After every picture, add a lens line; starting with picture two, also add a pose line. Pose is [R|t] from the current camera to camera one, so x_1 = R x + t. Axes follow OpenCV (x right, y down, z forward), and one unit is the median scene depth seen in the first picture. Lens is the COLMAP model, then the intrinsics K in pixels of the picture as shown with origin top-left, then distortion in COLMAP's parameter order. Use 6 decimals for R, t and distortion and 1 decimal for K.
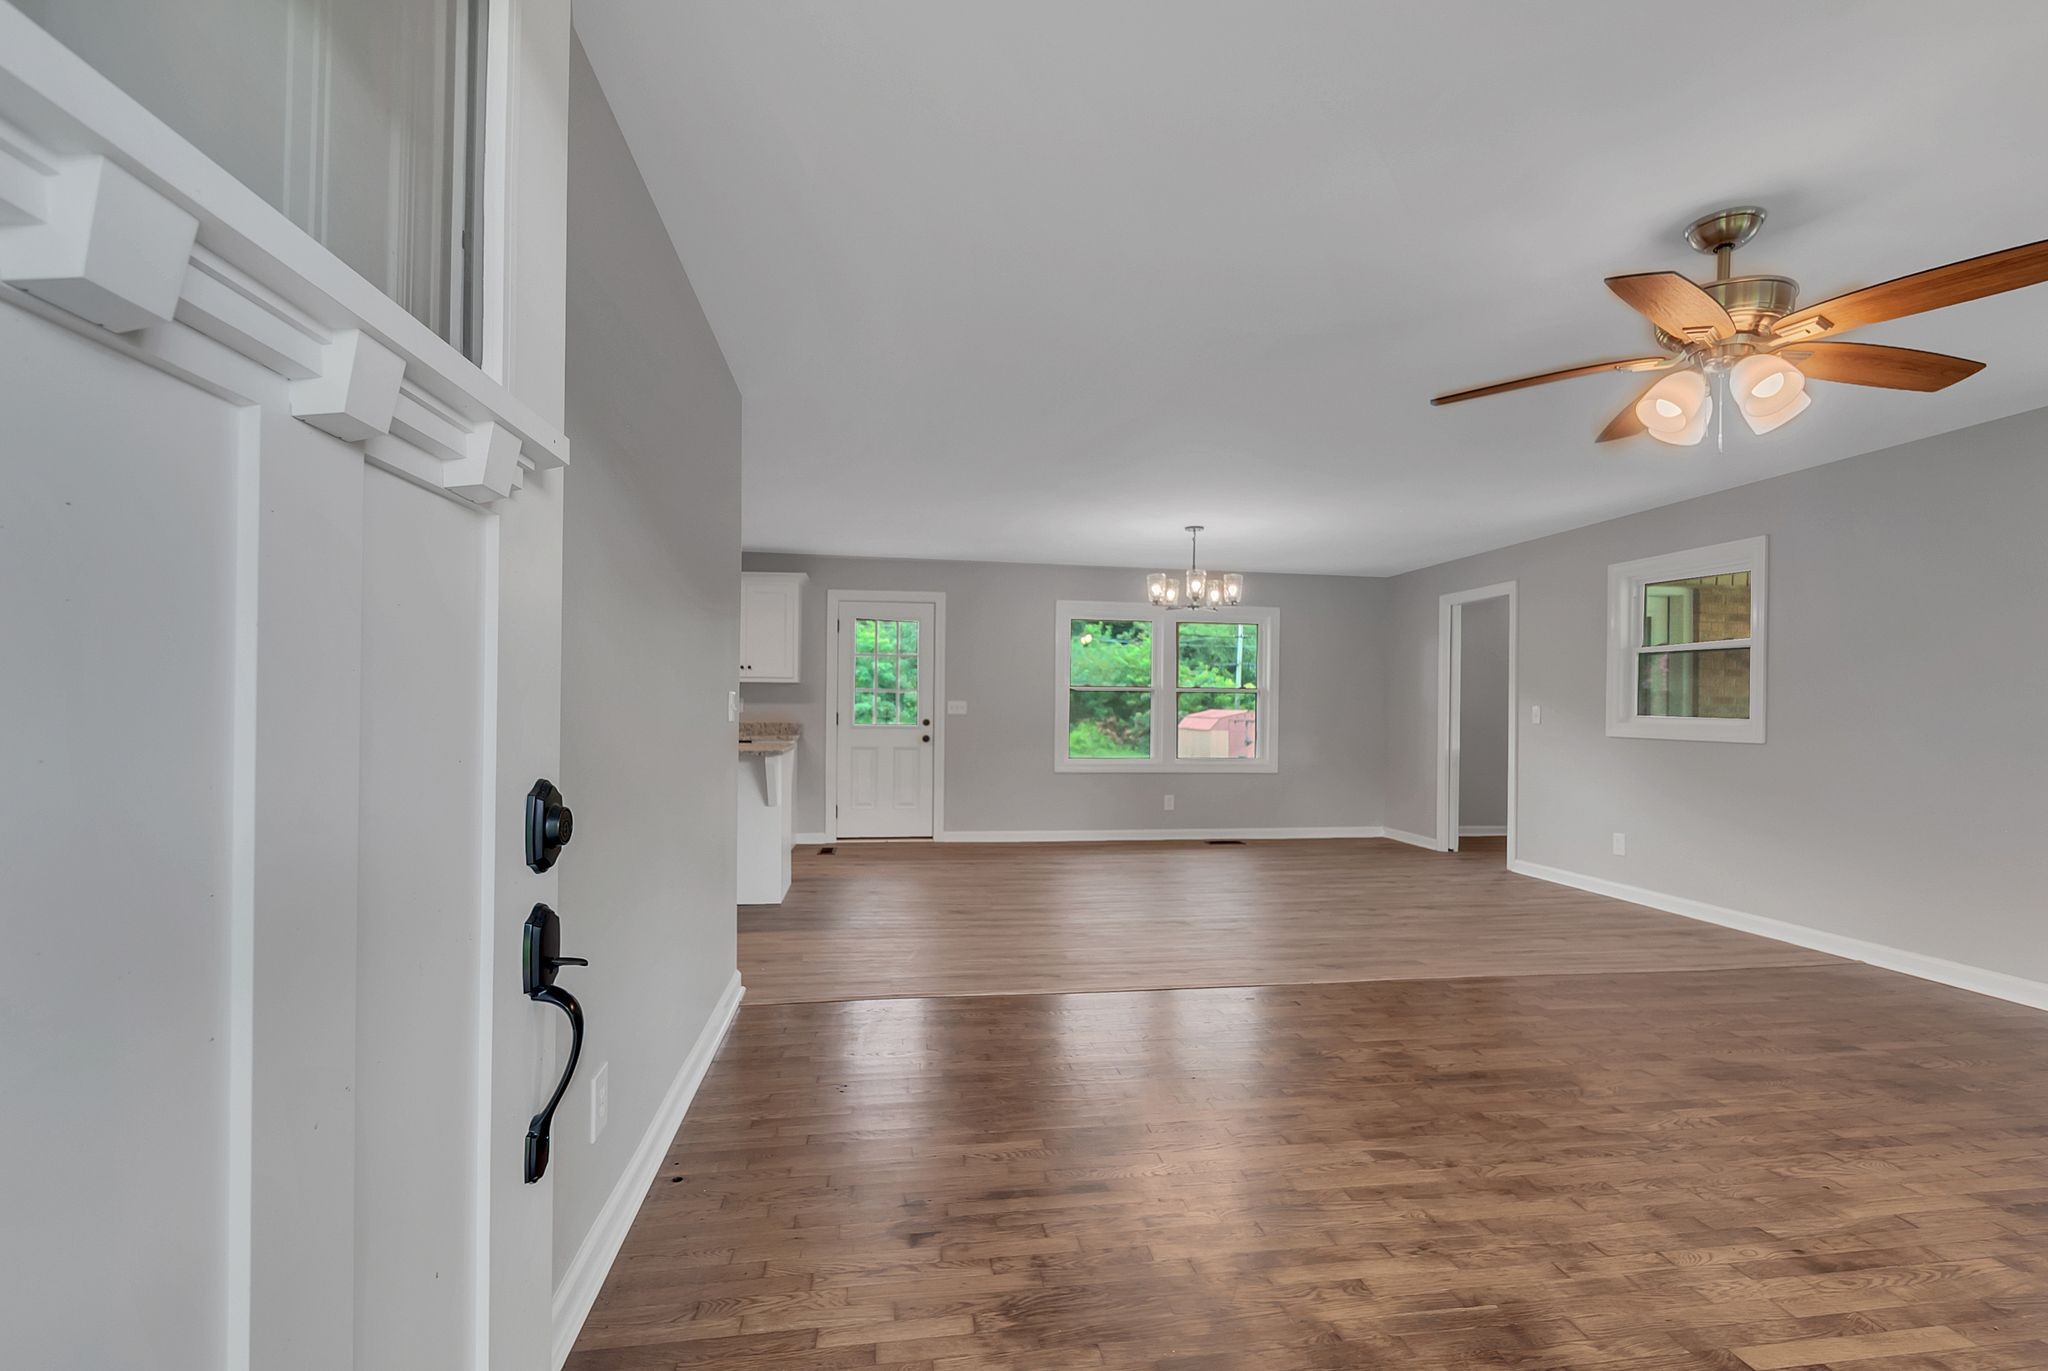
lens RADIAL K [[909.3, 0, 1028.8], [0, 909.3, 705.3], [0, 0, 1]] dist [0.008486, -0.003818]
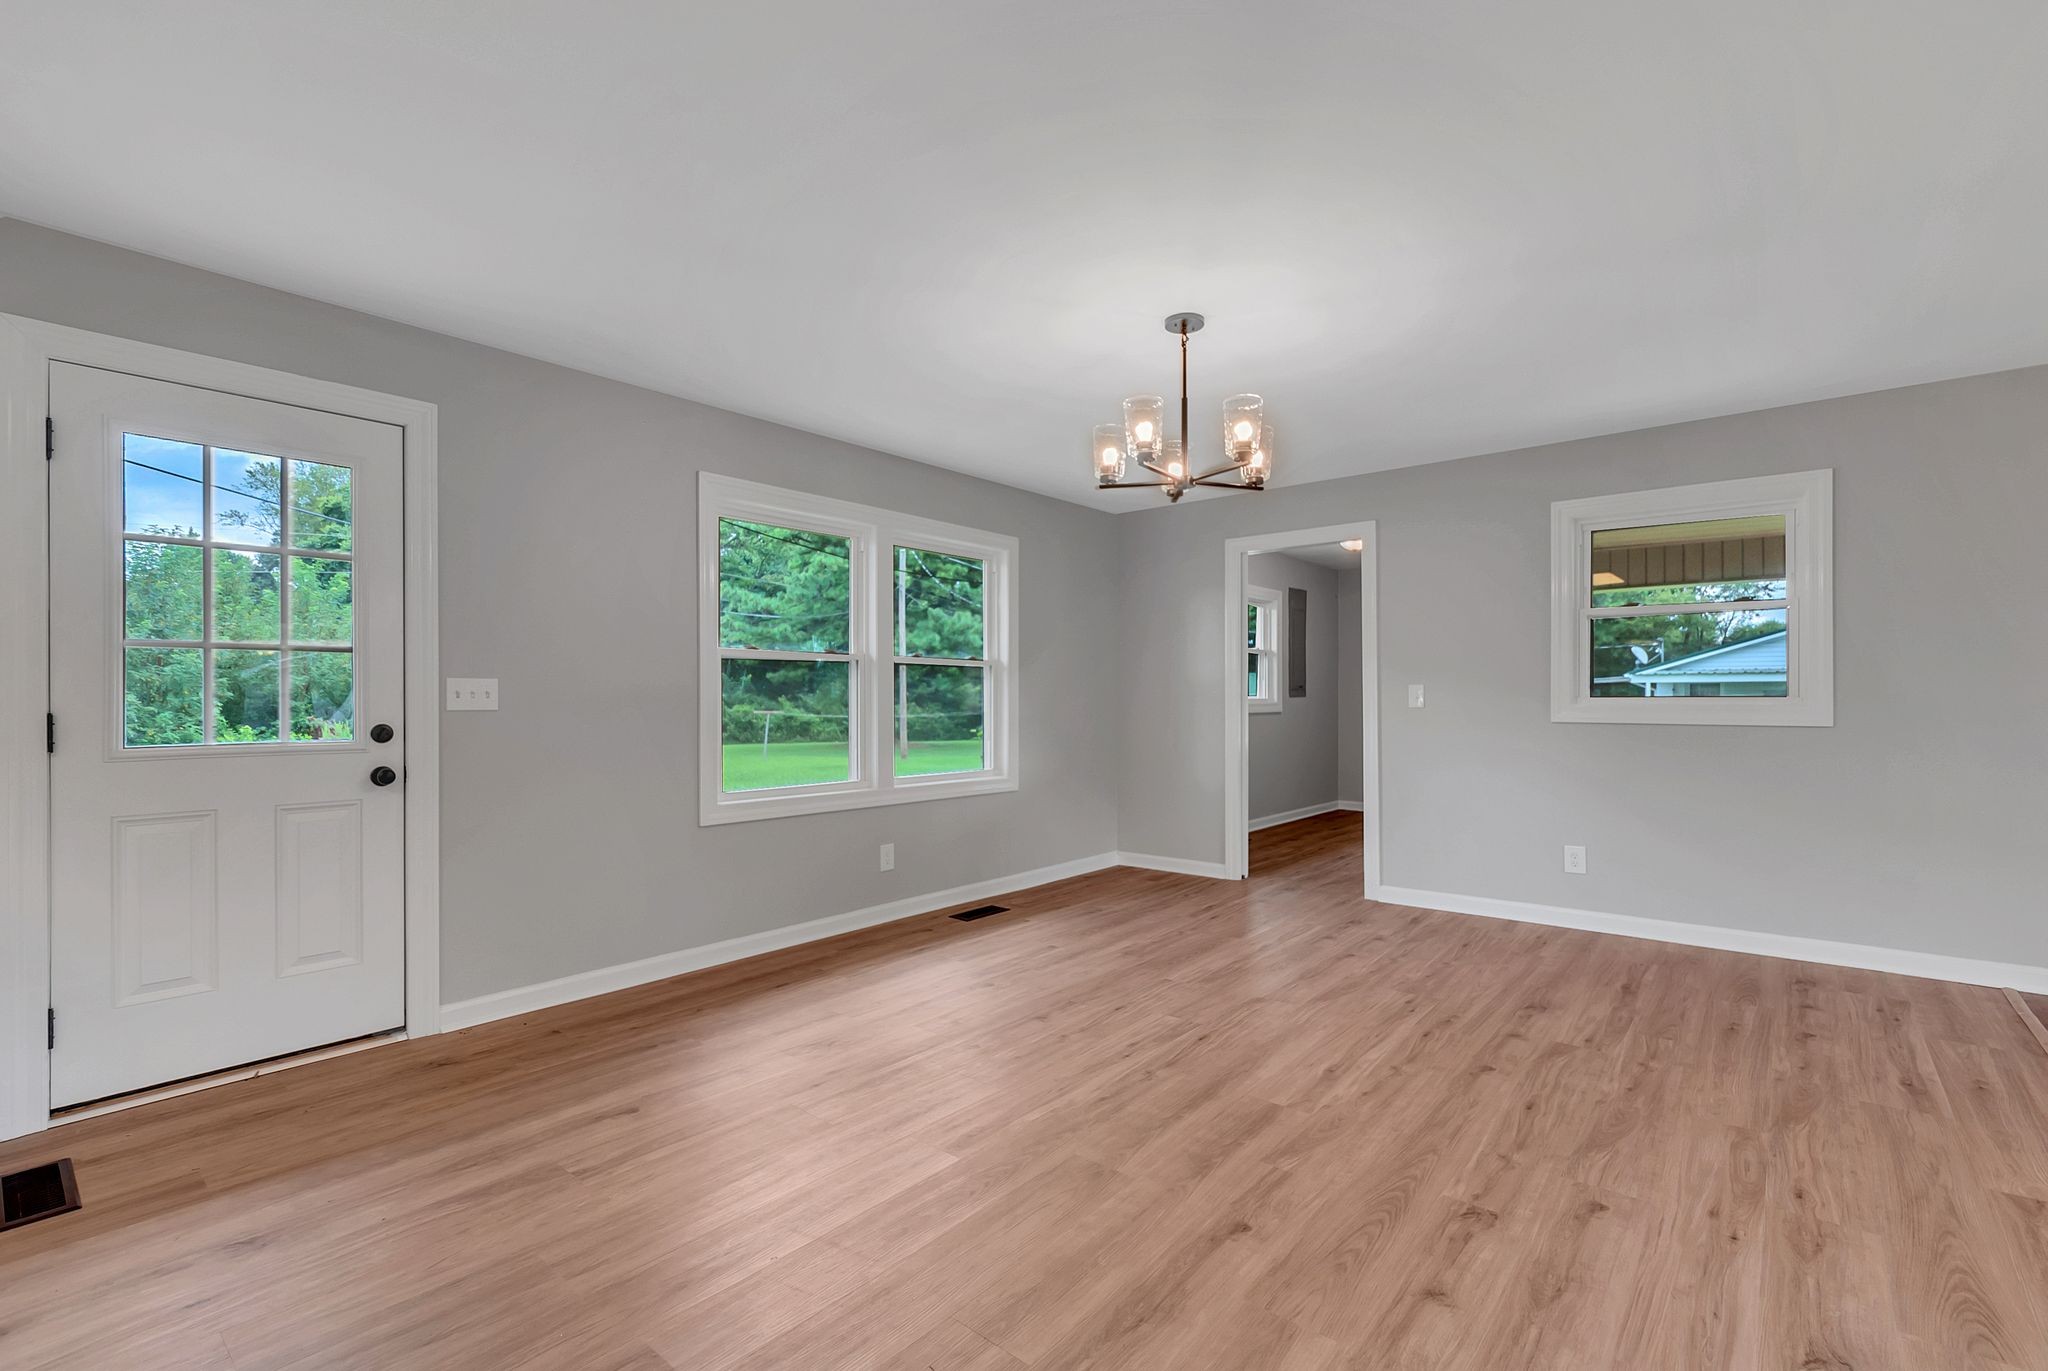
lens RADIAL K [[909.3, 0, 1026.7], [0, 909.3, 692.6], [0, 0, 1]] dist [0.008486, -0.003818]
pose [[0.752723, -0.008292, 0.658285, -0.174794], [0.007604, 0.999963, 0.003901, 0.002340], [-0.658294, 0.002069, 0.752758, 0.573034]]
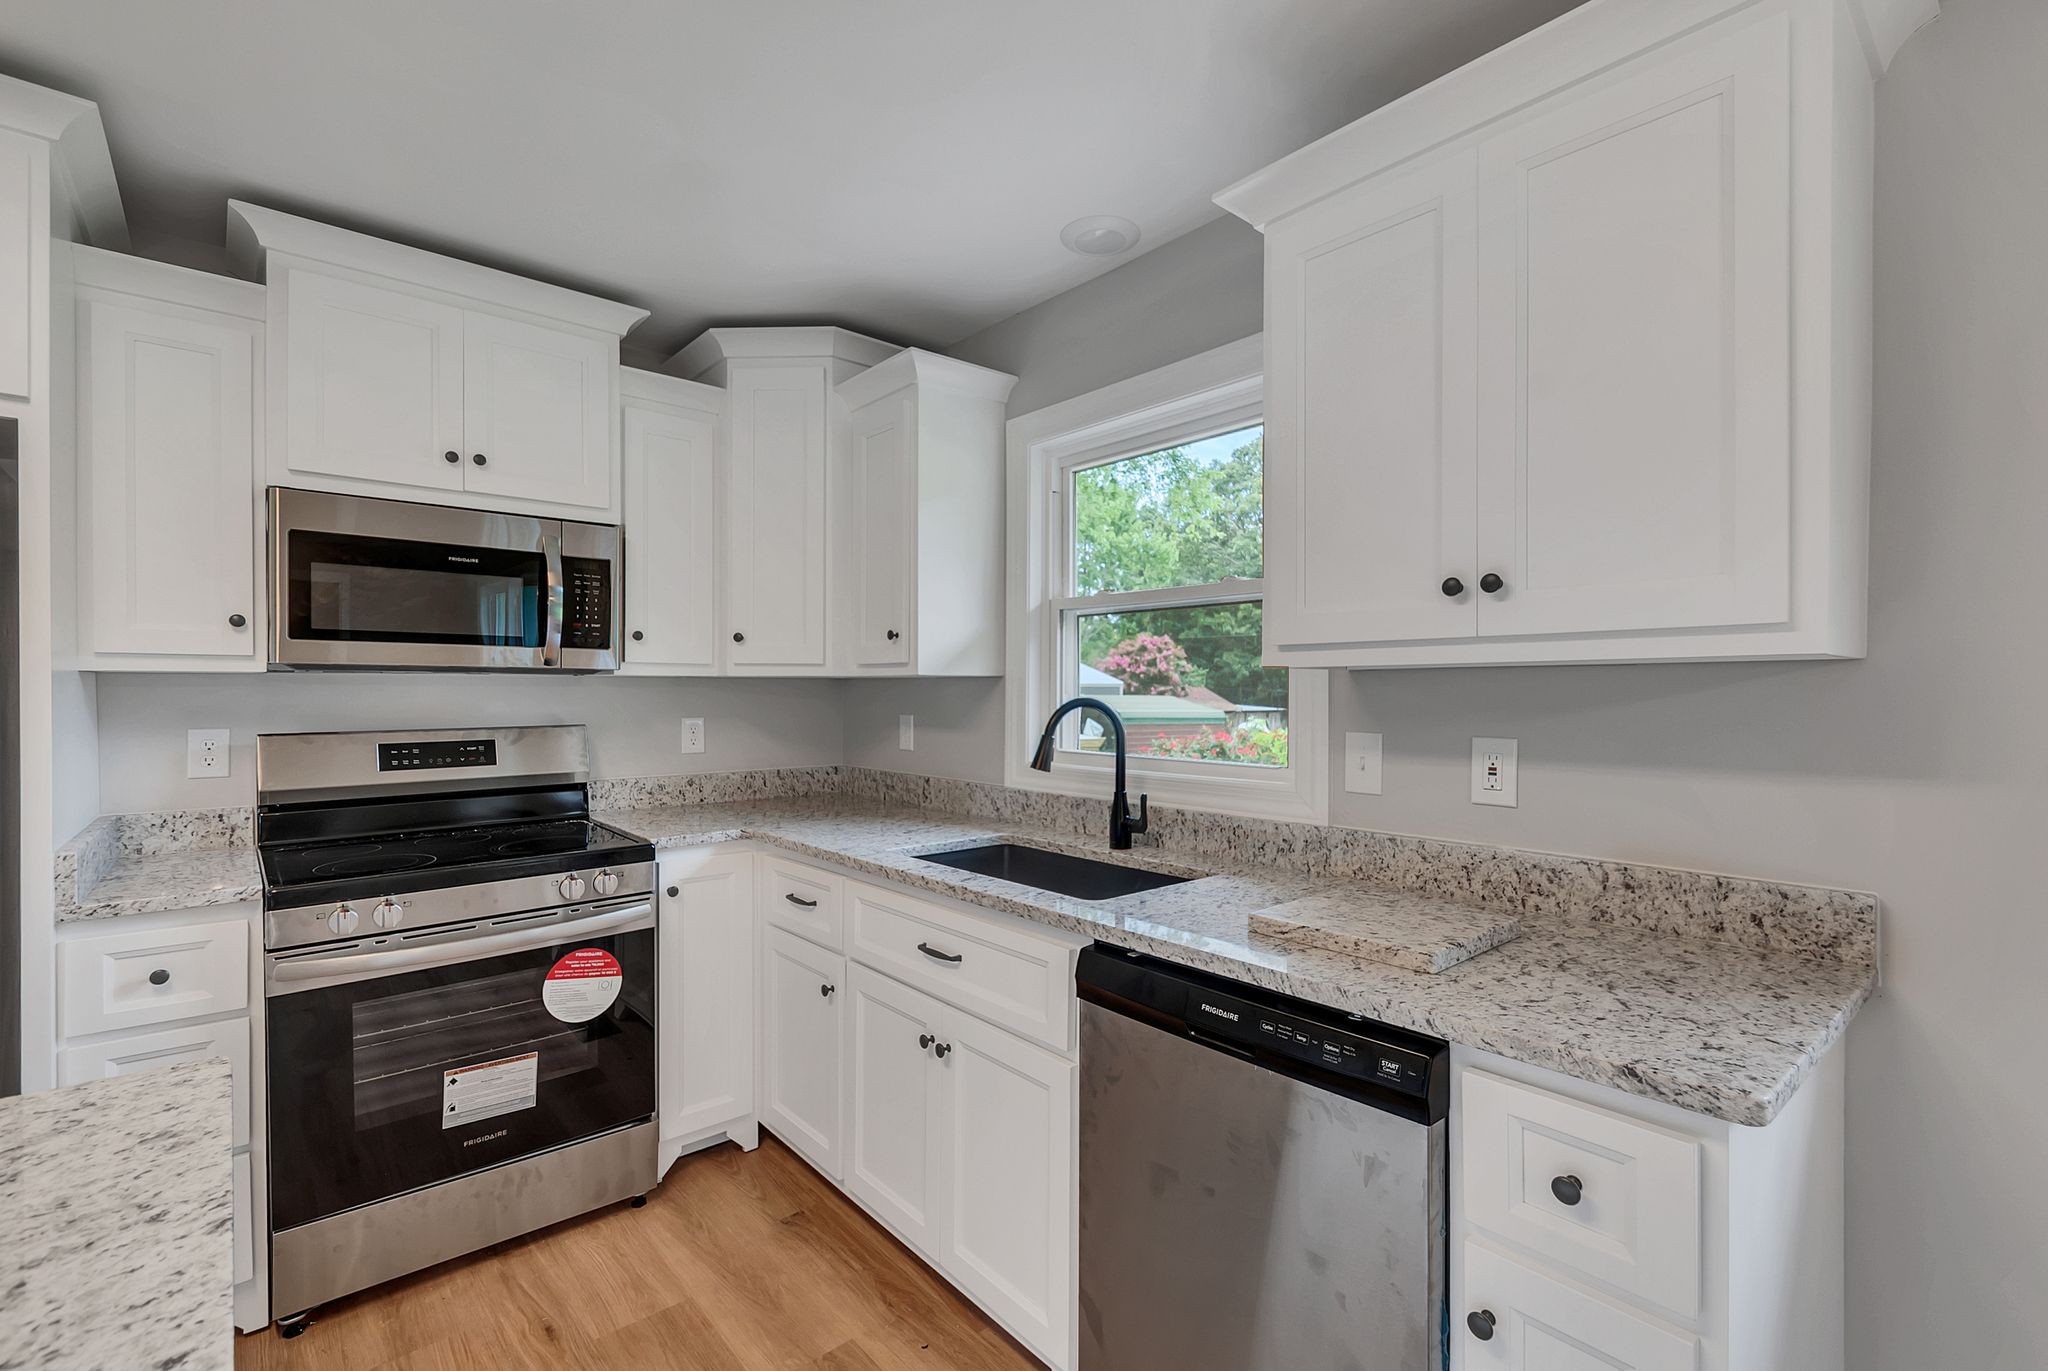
lens RADIAL K [[909.3, 0, 1039.3], [0, 909.3, 692.4], [0, 0, 1]] dist [0.008486, -0.003818]
pose [[0.537130, -0.006159, -0.843477, -0.200916], [0.008543, 0.999962, -0.001862, -0.019953], [0.843456, -0.006205, 0.537162, 0.825360]]
